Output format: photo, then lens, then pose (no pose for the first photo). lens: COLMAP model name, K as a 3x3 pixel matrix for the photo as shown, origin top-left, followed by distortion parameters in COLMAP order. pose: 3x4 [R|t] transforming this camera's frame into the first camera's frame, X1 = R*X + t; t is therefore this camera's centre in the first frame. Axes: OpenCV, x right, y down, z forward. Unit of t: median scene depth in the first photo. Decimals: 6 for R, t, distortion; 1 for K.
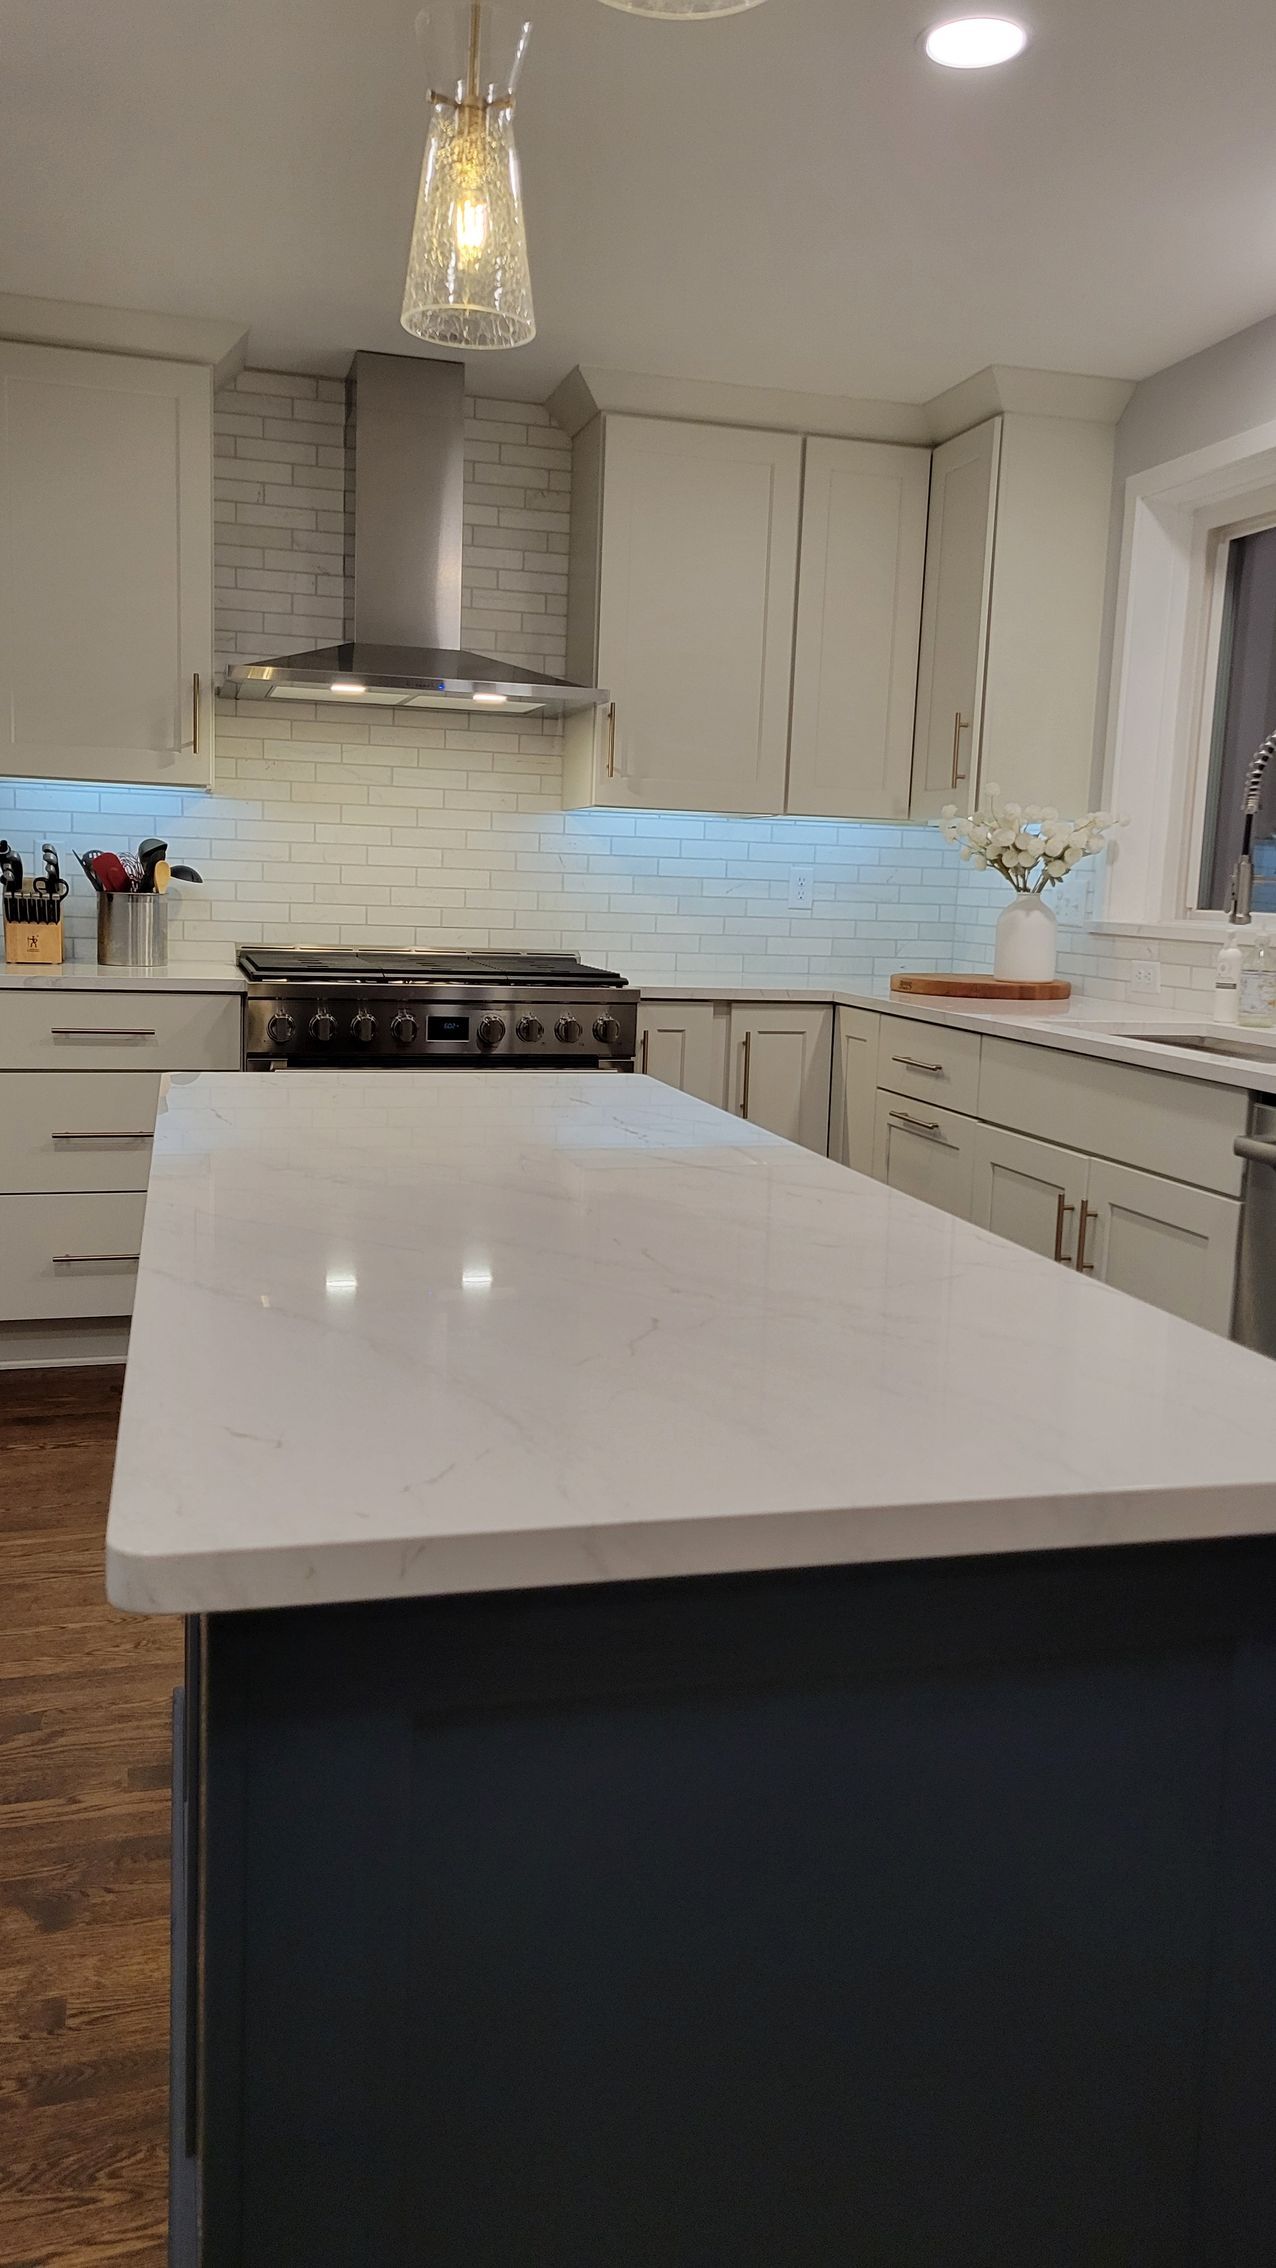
lens RADIAL K [[1700.8, 0, 633.9], [0, 1700.8, 1091.8], [0, 0, 1]] dist [0.045652, 0.002862]
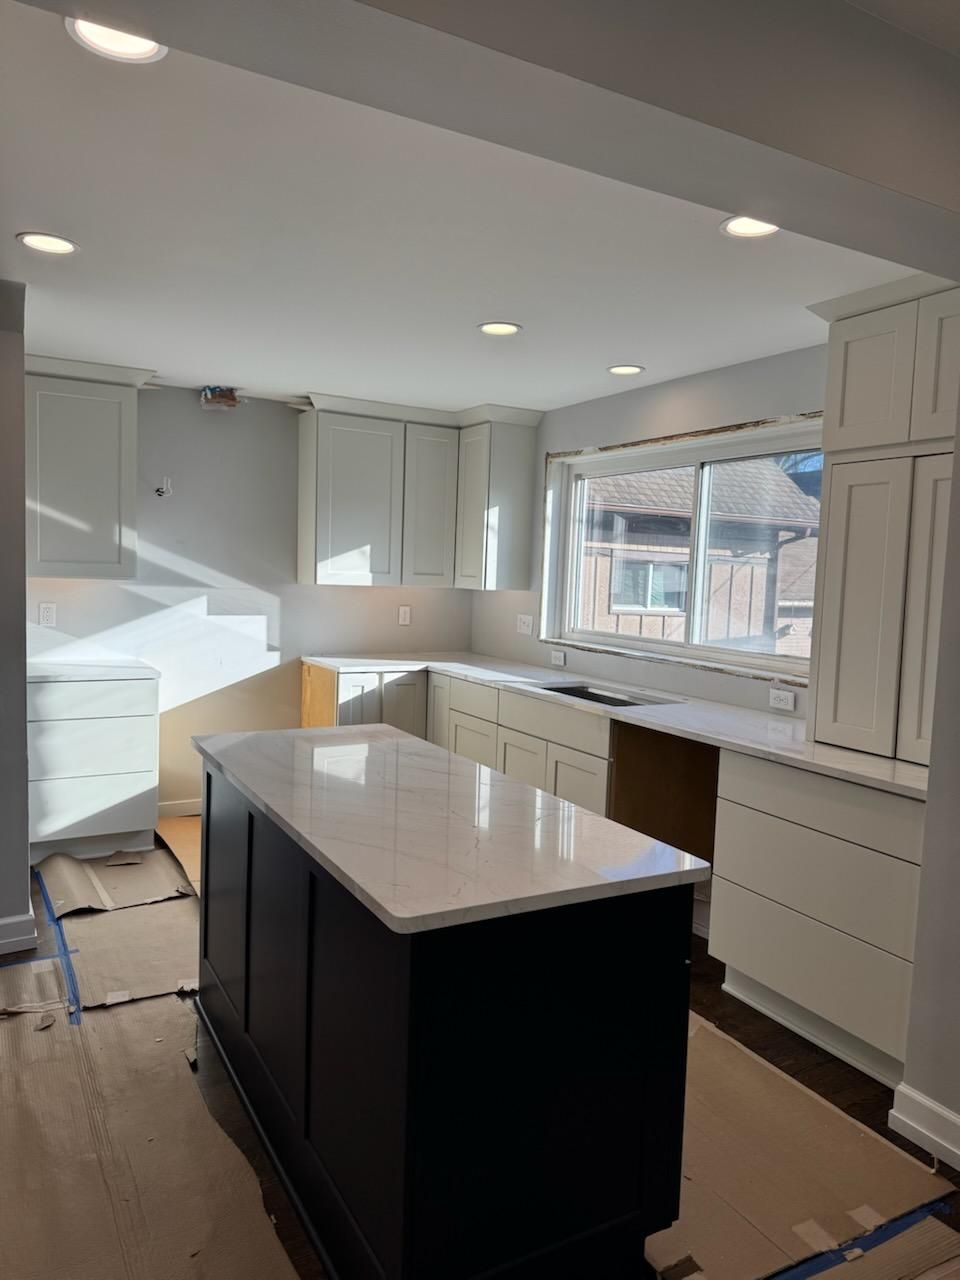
lens RADIAL K [[896.0, 0, 480.0], [0, 896.0, 640.0], [0, 0, 1]] dist [0.165199, -0.241743]
pose [[0.970314, -0.022548, 0.240796, -0.106762], [0.031755, 0.998903, -0.034422, -0.051708], [-0.239756, 0.041047, 0.969965, -0.194464]]
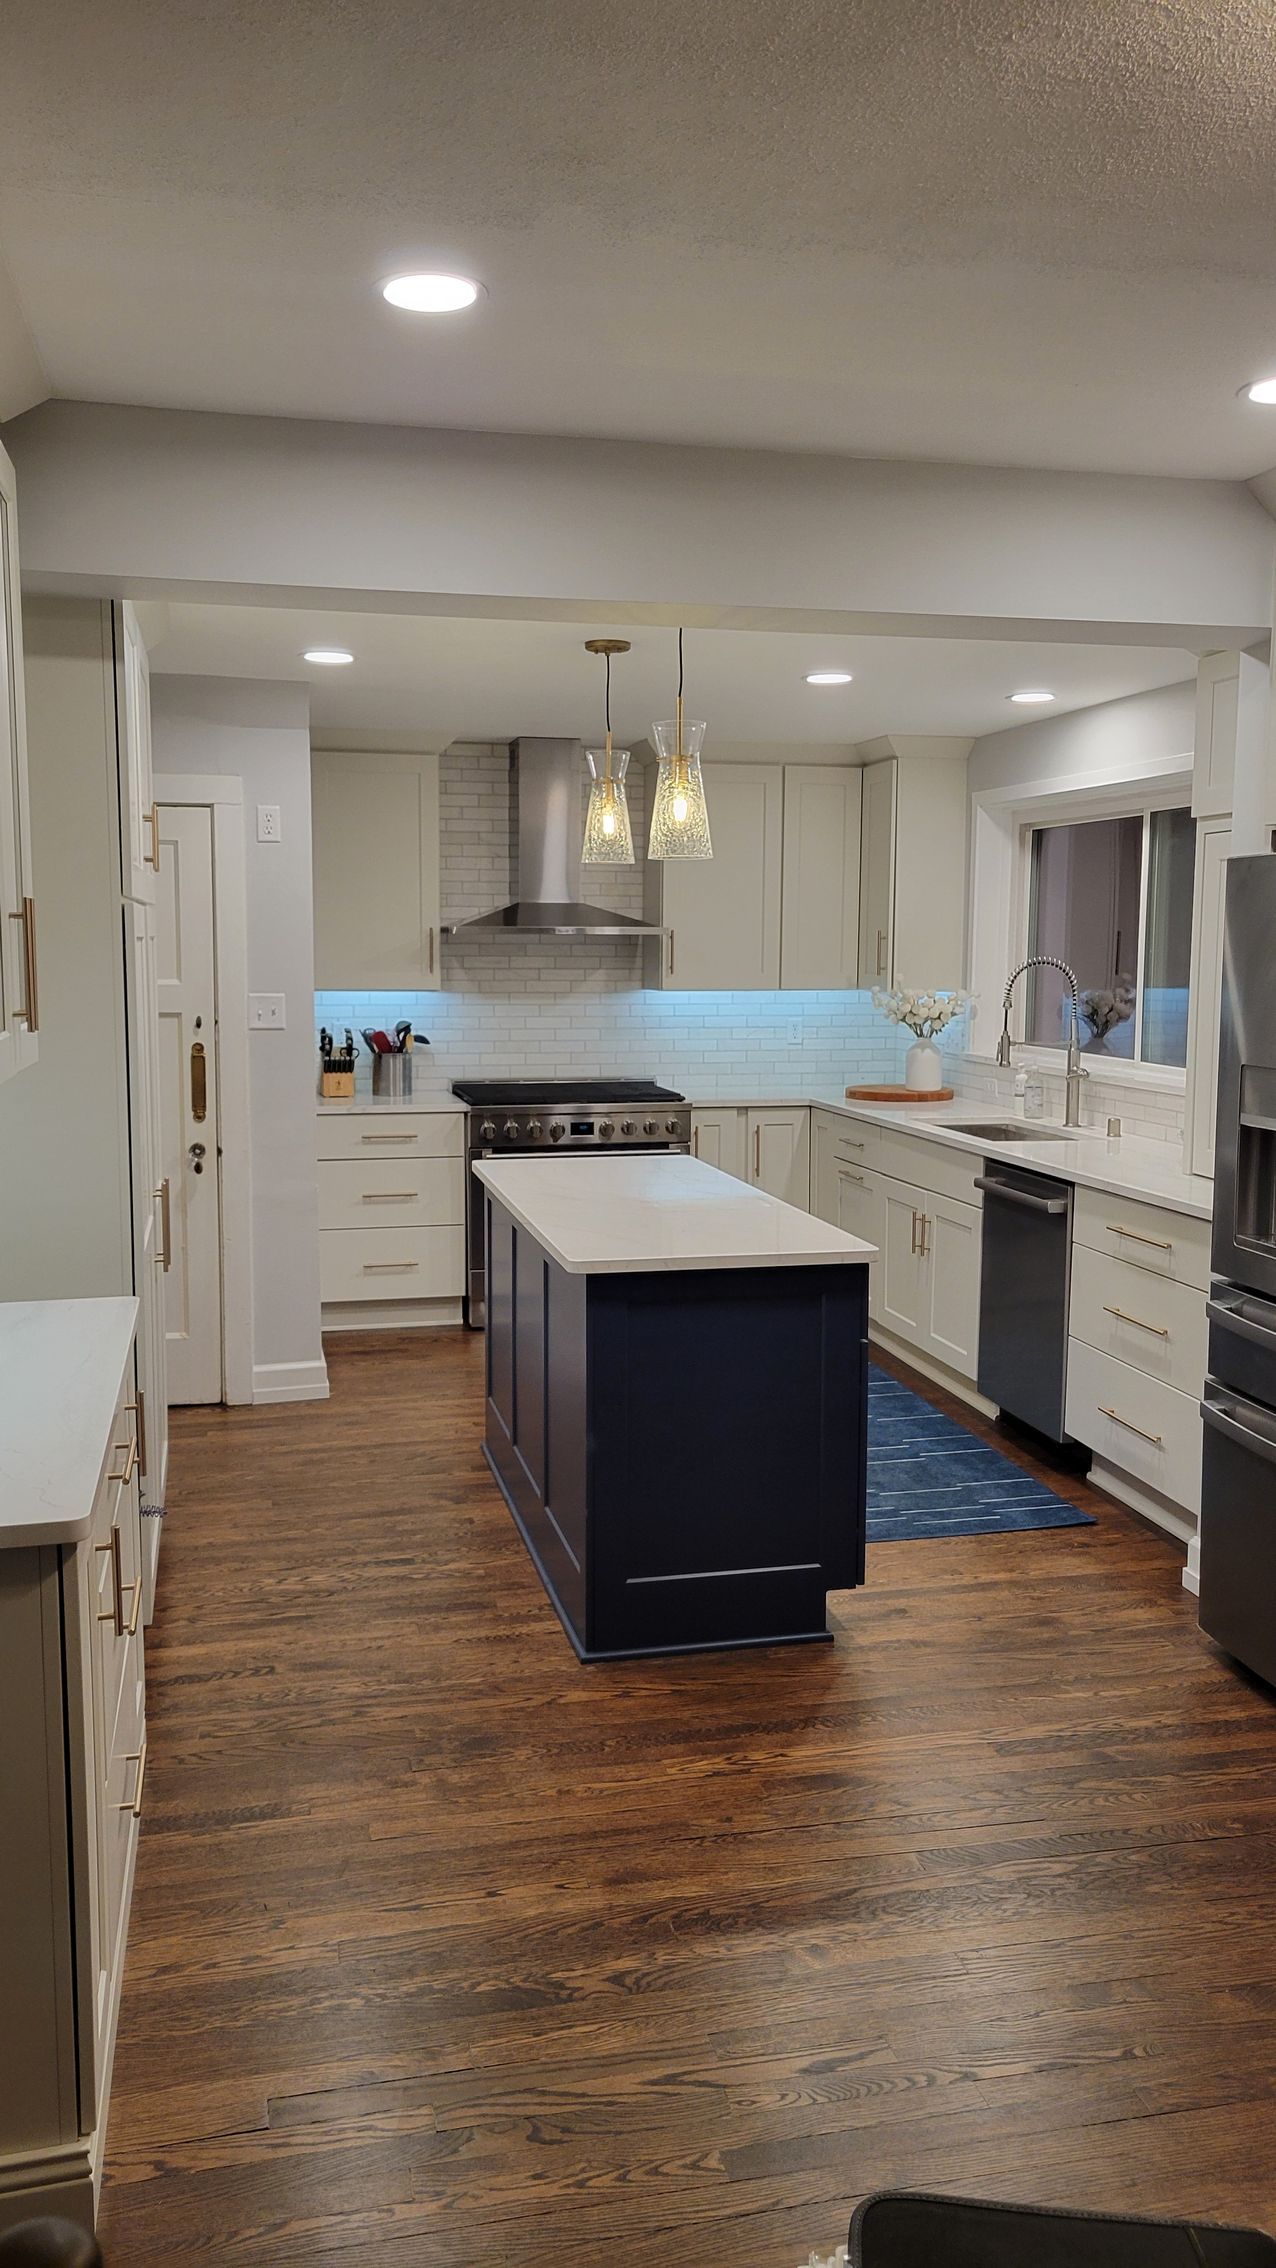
lens RADIAL K [[1712.9, 0, 638.0], [0, 1712.9, 1134.0], [0, 0, 1]] dist [0.040931, 0.001095]
pose [[0.998774, -0.026122, -0.042049, 0.020036], [0.025506, 0.999560, -0.015129, -0.004016], [0.042425, 0.014038, 0.999001, -0.699877]]
